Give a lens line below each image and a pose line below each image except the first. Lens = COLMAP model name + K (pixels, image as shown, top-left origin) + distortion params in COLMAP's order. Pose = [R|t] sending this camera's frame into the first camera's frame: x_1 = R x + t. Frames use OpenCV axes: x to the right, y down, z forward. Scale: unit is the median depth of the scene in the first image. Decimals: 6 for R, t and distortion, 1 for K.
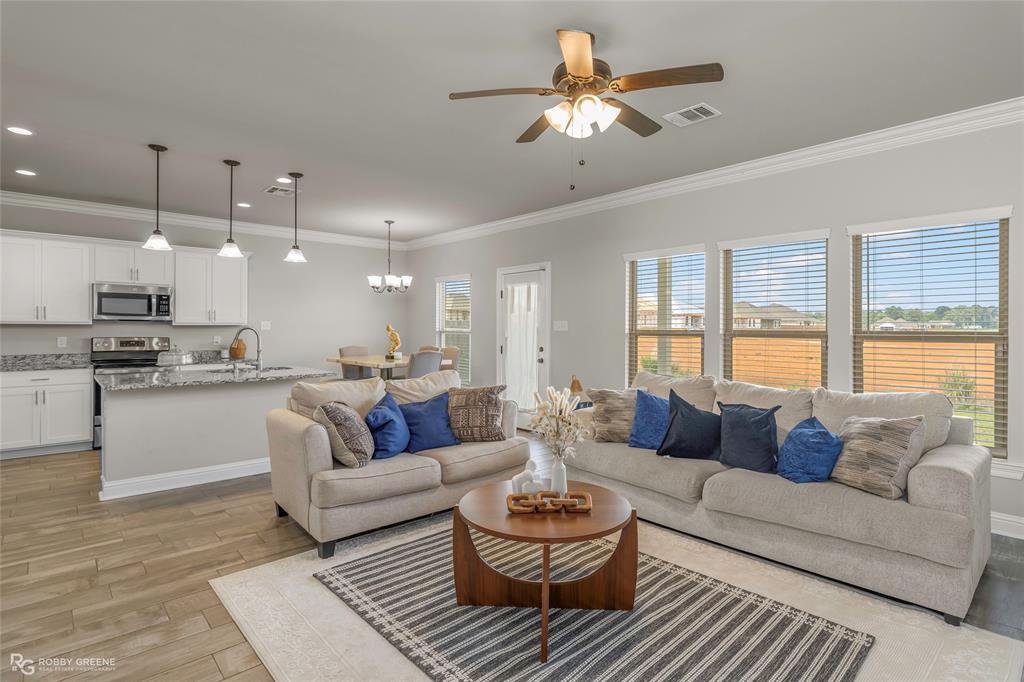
lens RADIAL K [[512.7, 0, 513.8], [0, 512.7, 329.2], [0, 0, 1]] dist [-0.002023, -0.000288]
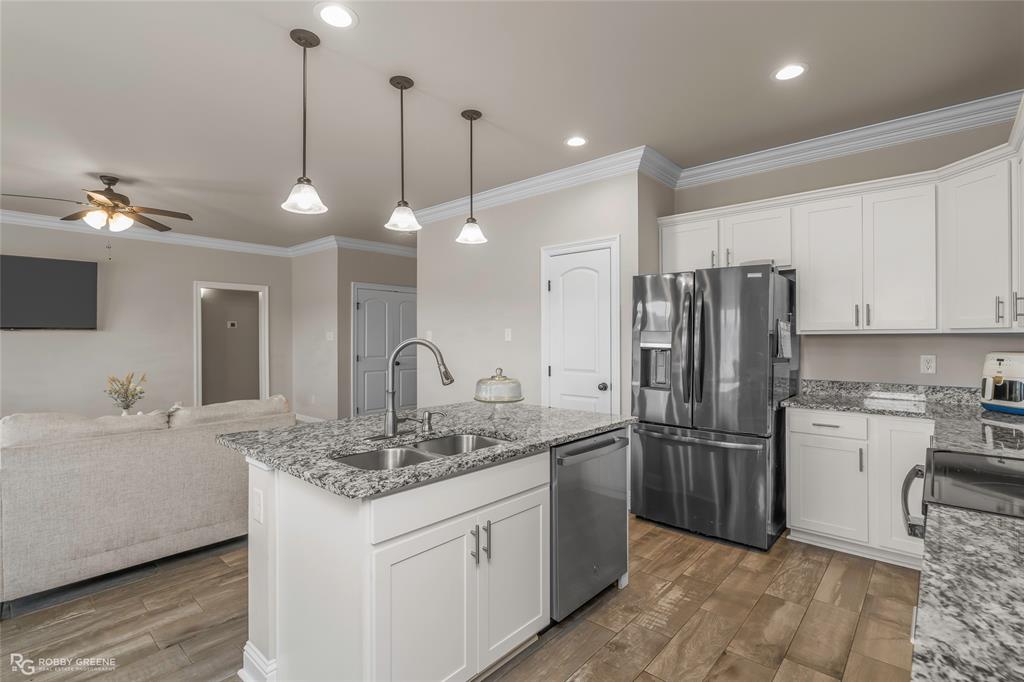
lens RADIAL K [[482.1, 0, 511.4], [0, 482.1, 338.1], [0, 0, 1]] dist [-0.004278, -0.000251]
pose [[-0.994706, -0.000426, -0.102759, -0.478334], [-0.000801, 0.999993, 0.003606, -0.006095], [0.102757, 0.003670, -0.994700, 1.229996]]
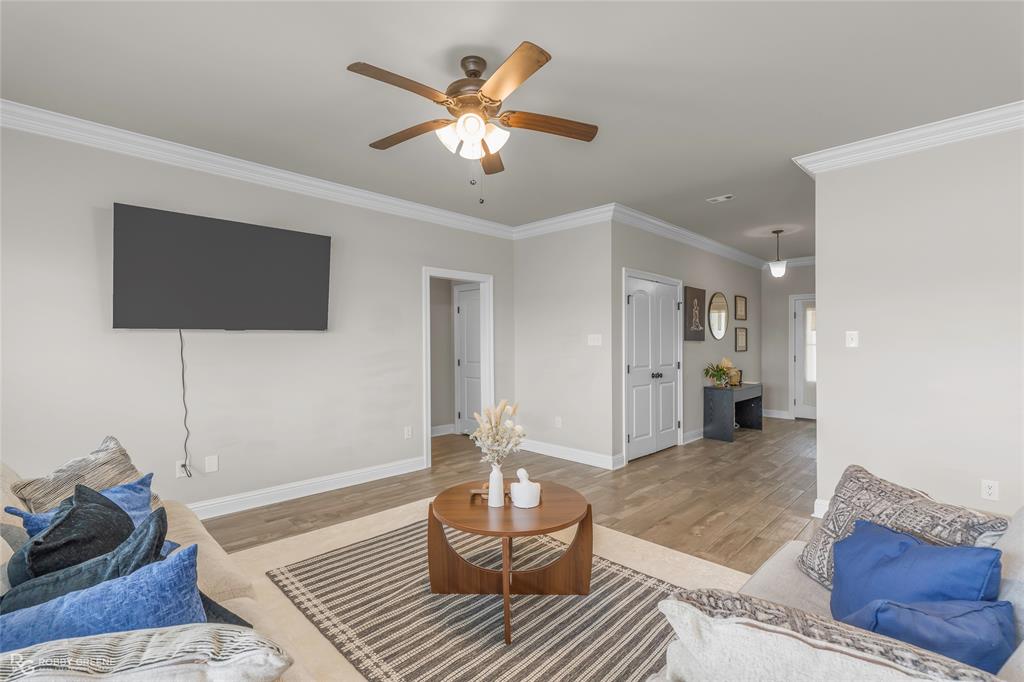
lens RADIAL K [[459.6, 0, 509.9], [0, 459.6, 339.9], [0, 0, 1]] dist [0.000404, 0.000213]
pose [[-0.999060, -0.001107, -0.043338, 0.043320], [-0.001006, 0.999997, -0.002373, -0.003095], [0.043340, -0.002327, -0.999058, 0.839871]]
